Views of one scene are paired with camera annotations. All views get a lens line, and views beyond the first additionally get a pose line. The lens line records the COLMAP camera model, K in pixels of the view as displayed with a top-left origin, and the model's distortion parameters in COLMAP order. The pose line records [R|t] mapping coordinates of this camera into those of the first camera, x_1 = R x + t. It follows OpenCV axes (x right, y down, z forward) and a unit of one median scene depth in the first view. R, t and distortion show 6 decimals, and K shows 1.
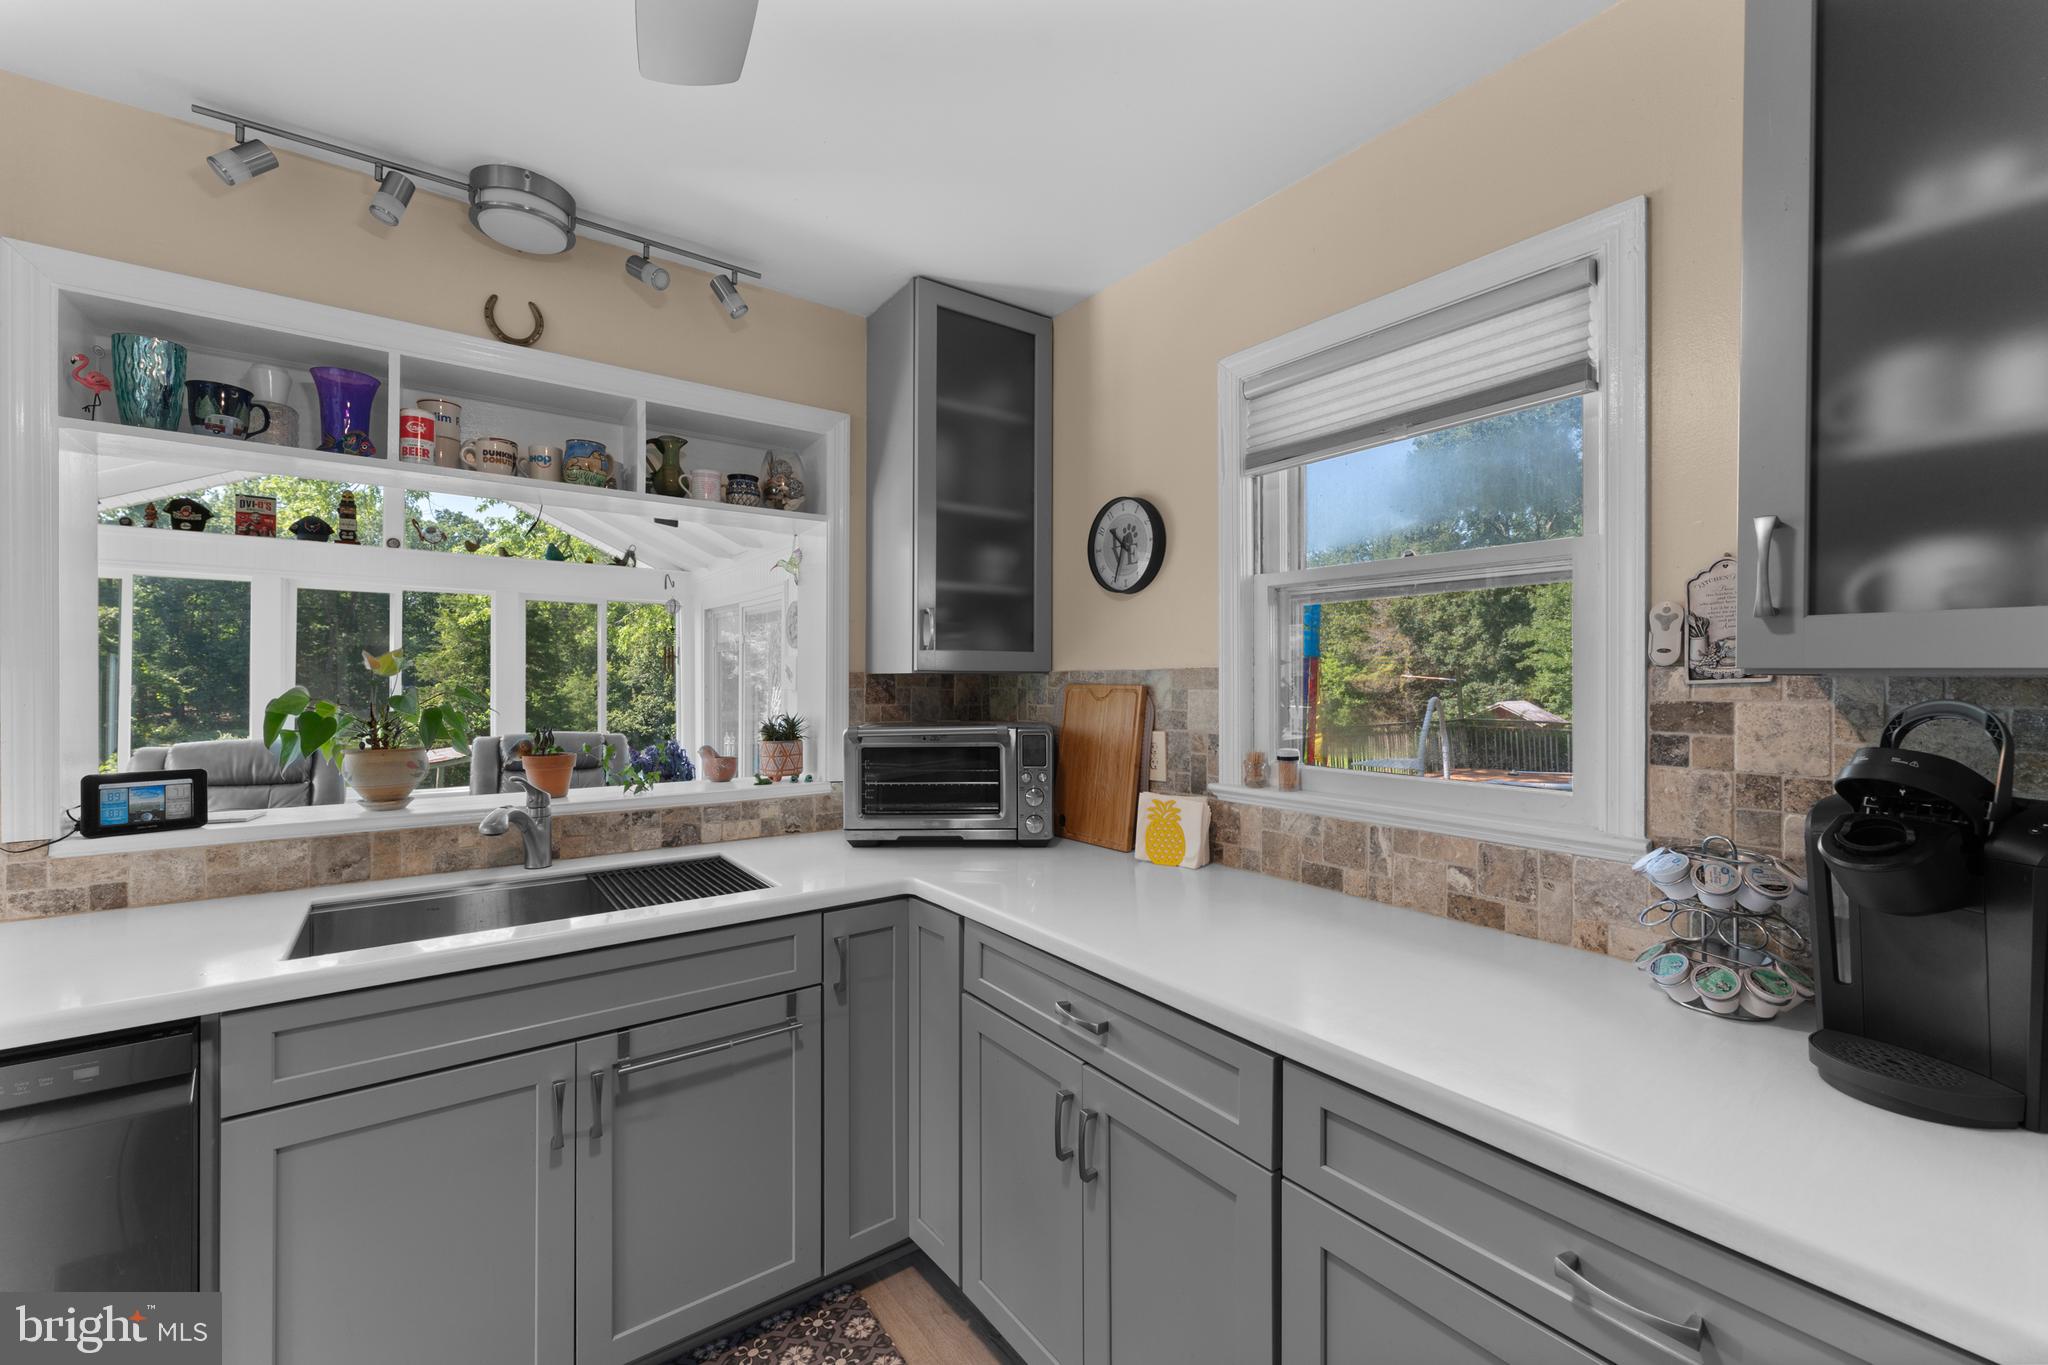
lens RADIAL K [[818.3, 0, 1027.2], [0, 818.3, 678.5], [0, 0, 1]] dist [0.000979, 0.000290]
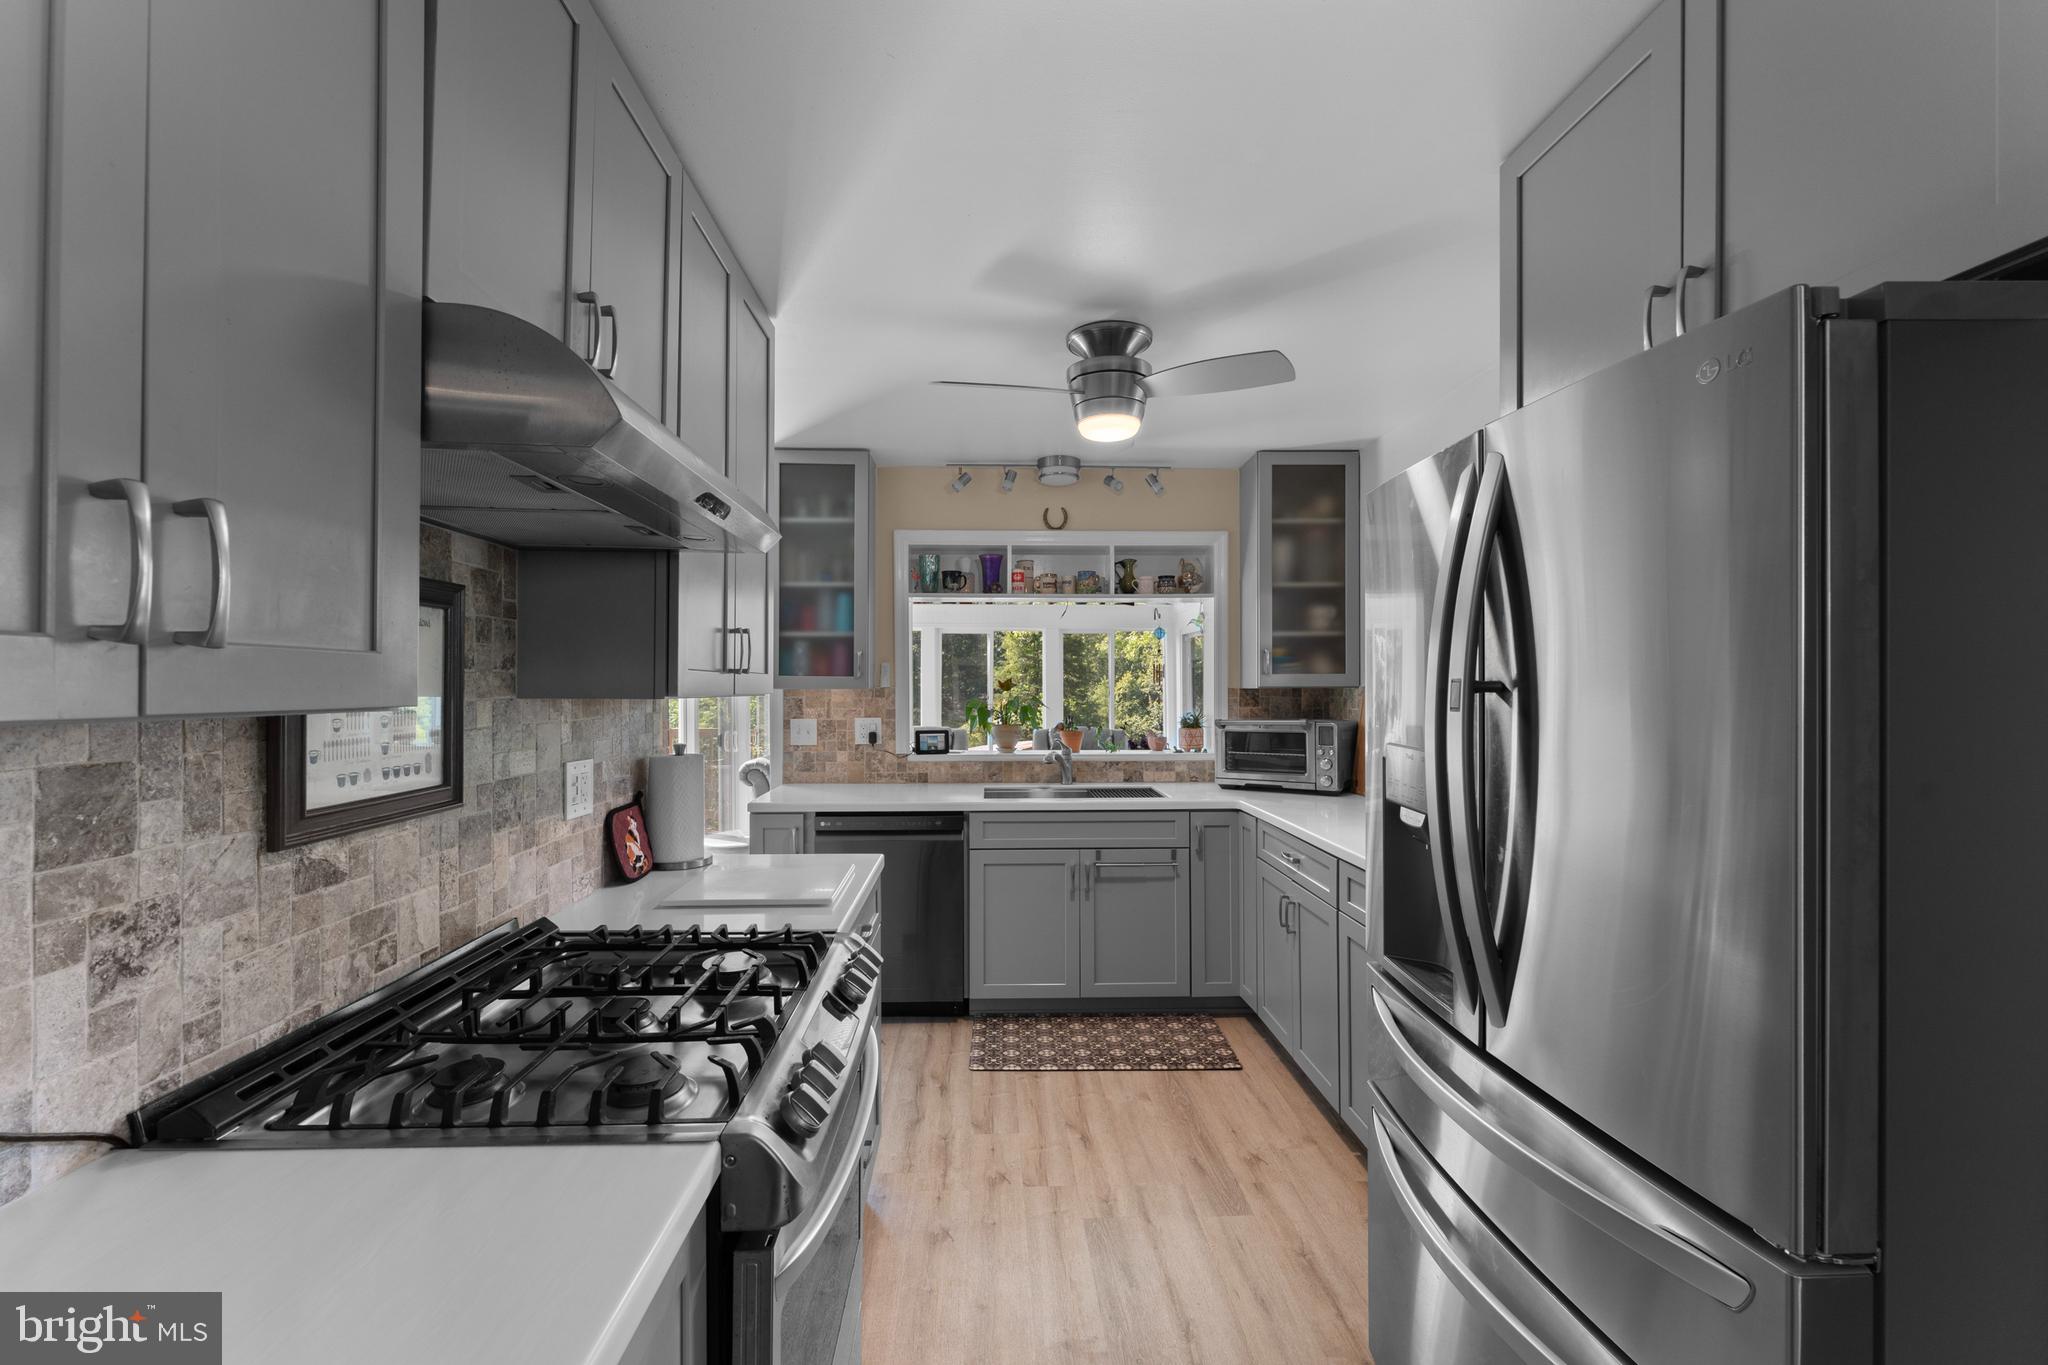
lens RADIAL K [[849.3, 0, 1023.2], [0, 849.3, 687.4], [0, 0, 1]] dist [-0.000705, -0.000049]
pose [[0.825811, -0.004033, -0.563933, 0.435734], [0.005339, 0.999986, 0.000667, -0.011902], [0.563922, -0.003561, 0.825821, -0.693712]]
